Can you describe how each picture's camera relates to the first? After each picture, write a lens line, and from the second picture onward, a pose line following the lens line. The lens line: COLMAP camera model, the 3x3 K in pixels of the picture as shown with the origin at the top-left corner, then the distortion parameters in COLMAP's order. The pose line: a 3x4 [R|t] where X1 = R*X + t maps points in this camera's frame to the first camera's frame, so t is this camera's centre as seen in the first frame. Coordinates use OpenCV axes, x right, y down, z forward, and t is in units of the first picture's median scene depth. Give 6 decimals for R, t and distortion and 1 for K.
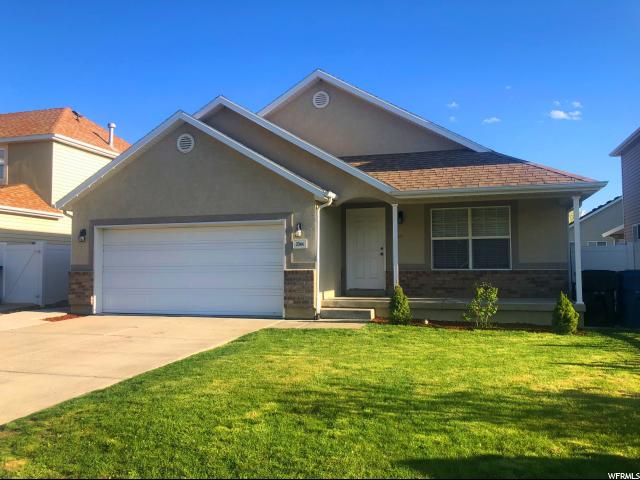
lens RADIAL K [[530.4, 0, 320.0], [0, 530.4, 240.0], [0, 0, 1]] dist [0.027679, 0.000988]
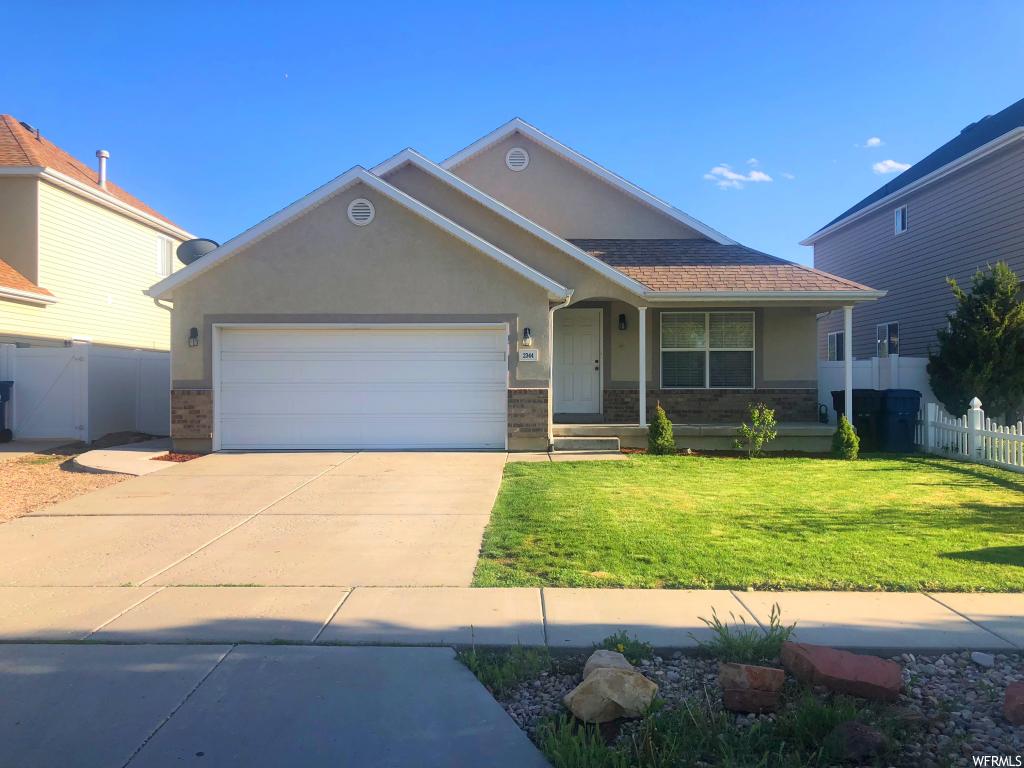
lens RADIAL K [[848.6, 0, 512.0], [0, 848.6, 384.0], [0, 0, 1]] dist [0.027679, 0.000988]
pose [[0.959847, 0.003481, 0.280503, -0.382291], [-0.017950, 0.998636, 0.049032, -0.010272], [-0.279949, -0.052098, 0.958600, -0.171728]]
